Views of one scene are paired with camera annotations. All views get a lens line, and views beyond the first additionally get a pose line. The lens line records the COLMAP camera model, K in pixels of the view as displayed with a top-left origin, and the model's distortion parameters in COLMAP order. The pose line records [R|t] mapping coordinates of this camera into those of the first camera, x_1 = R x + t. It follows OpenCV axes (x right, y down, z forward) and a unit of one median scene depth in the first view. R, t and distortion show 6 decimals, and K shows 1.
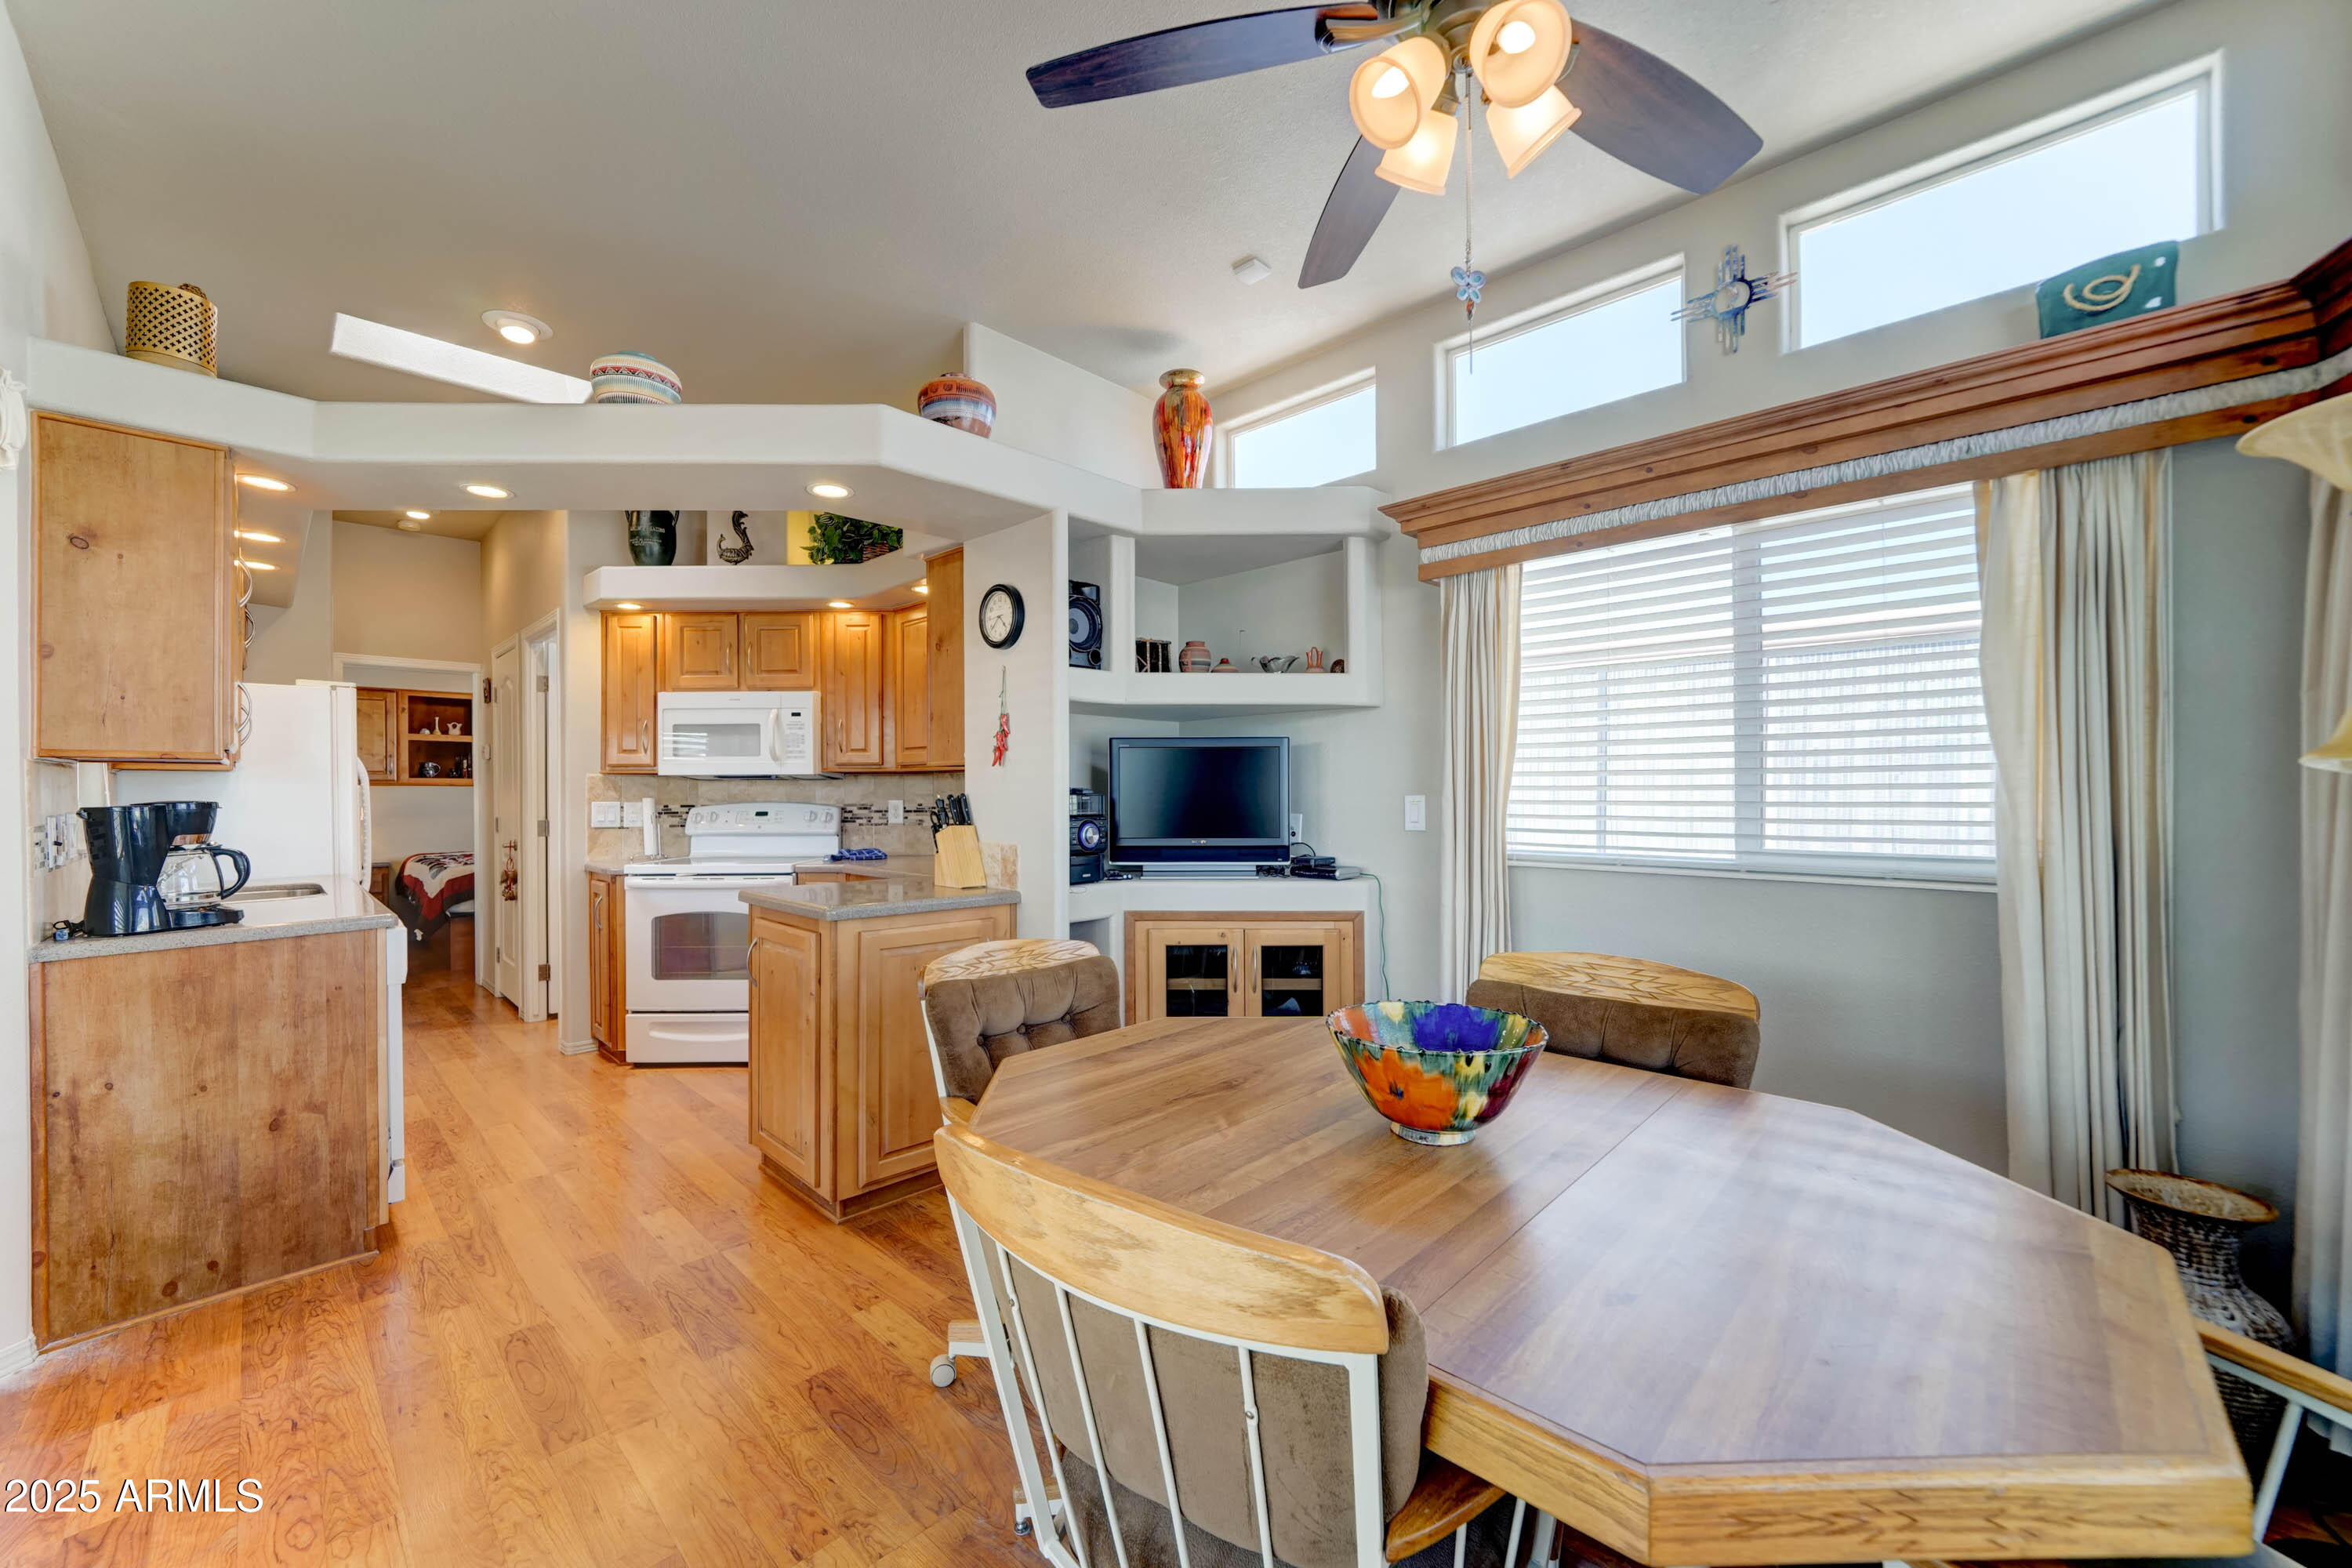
lens RADIAL K [[914.4, 0, 1143.9], [0, 914.4, 786.0], [0, 0, 1]] dist [-0.009504, 0.000948]
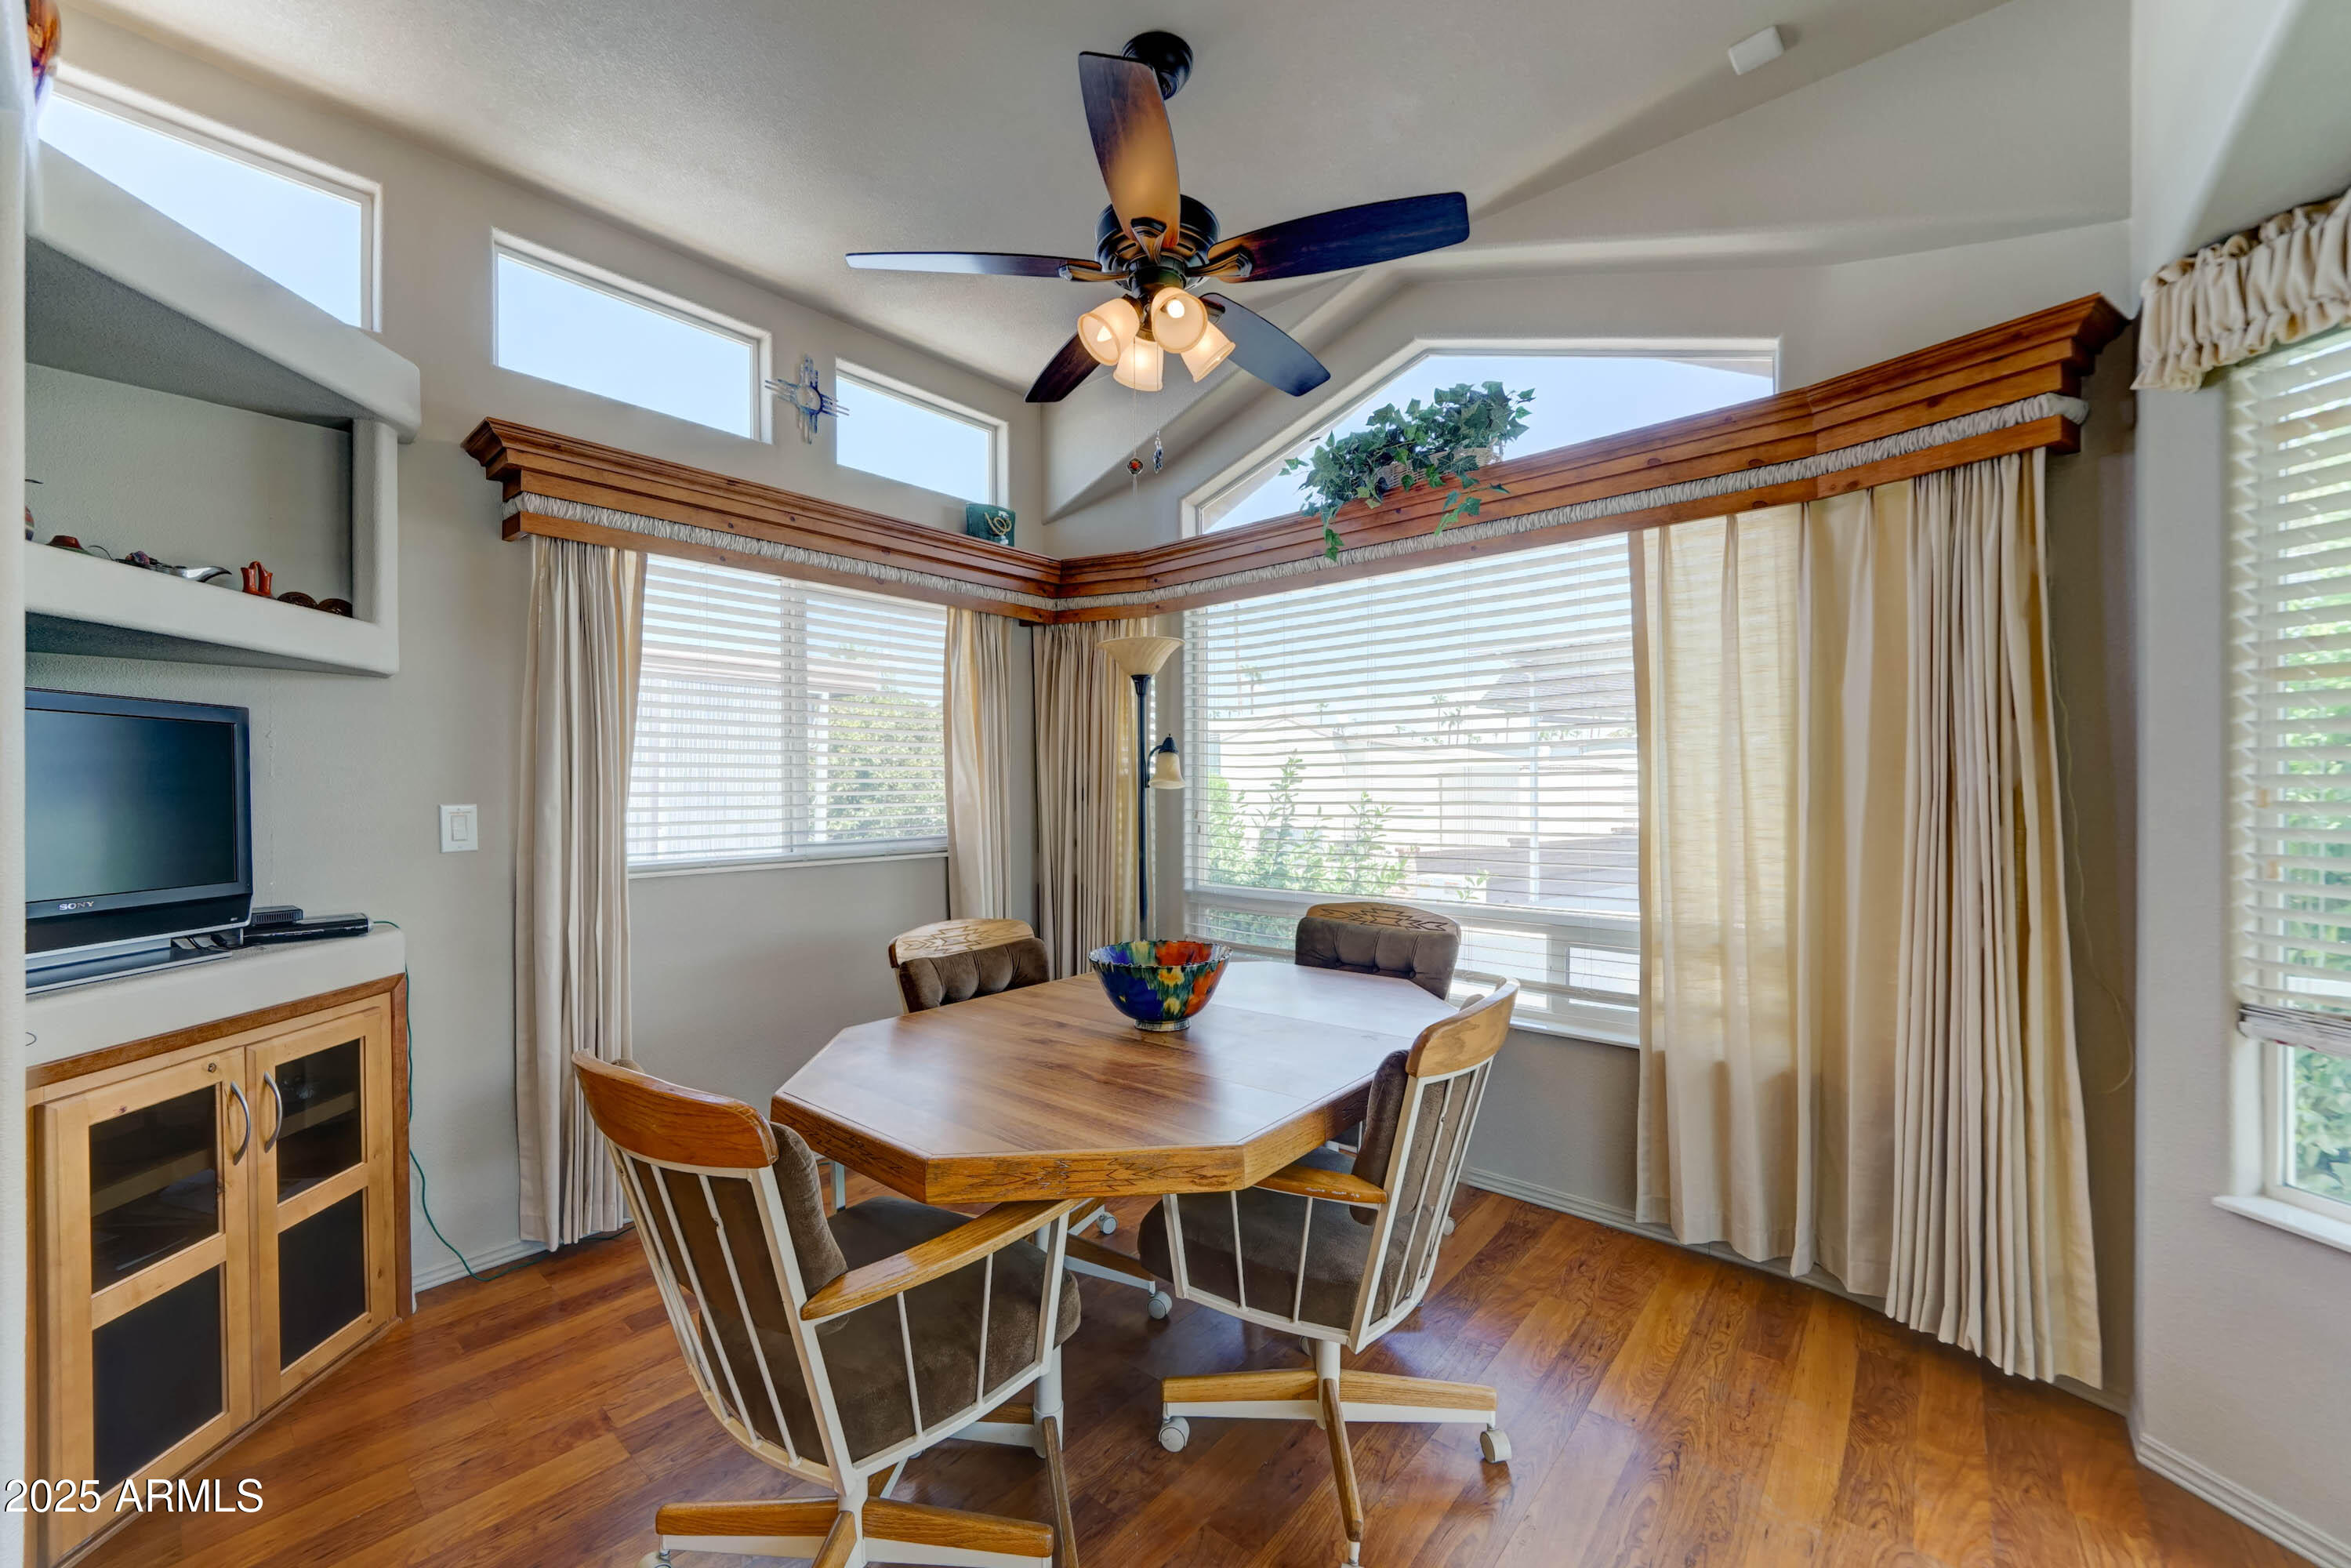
lens RADIAL K [[914.1, 0, 1161.1], [0, 914.1, 790.0], [0, 0, 1]] dist [-0.009504, 0.000948]
pose [[-0.081236, 0.006208, 0.996676, -0.496185], [0.007815, 0.999954, -0.005591, 0.006761], [-0.996664, 0.007335, -0.081281, 0.488715]]
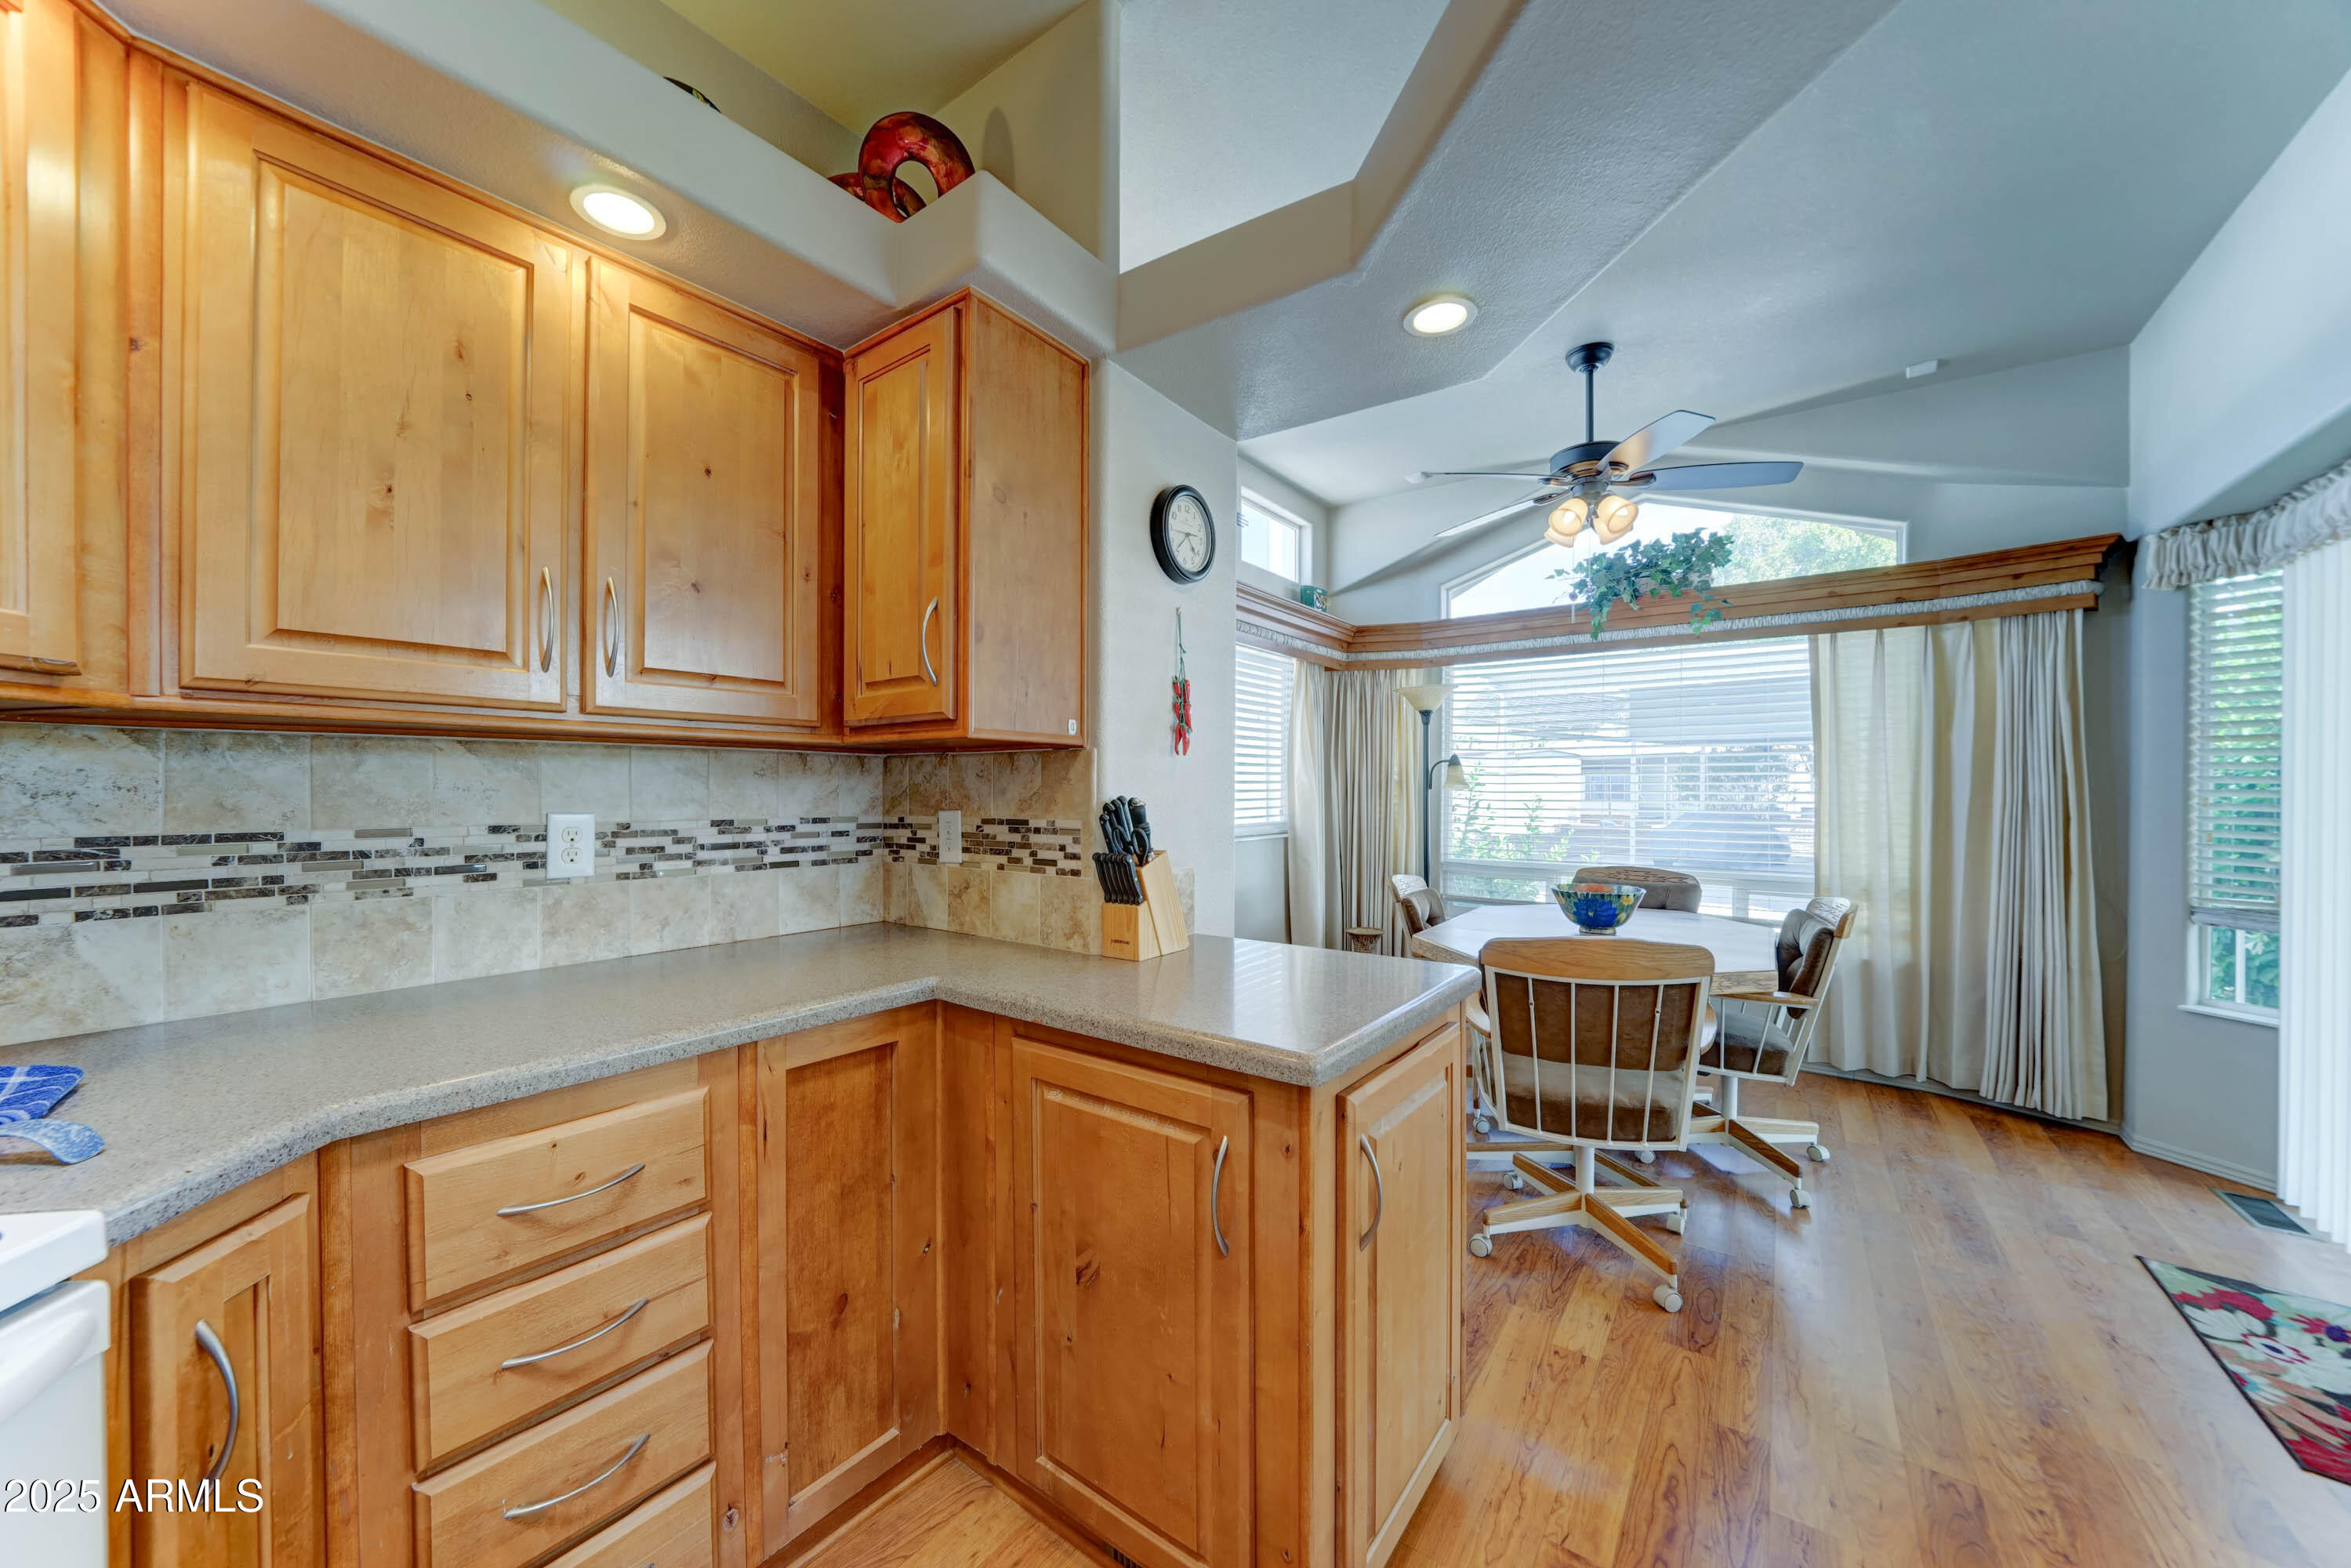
lens RADIAL K [[834.8, 0, 1166.9], [0, 834.8, 790.7], [0, 0, 1]] dist [-0.020838, 0.001972]
pose [[-0.144593, 0.003573, 0.989485, -0.782180], [-0.003069, 0.999987, -0.004060, 0.008631], [-0.989487, -0.003624, -0.144580, 1.140924]]
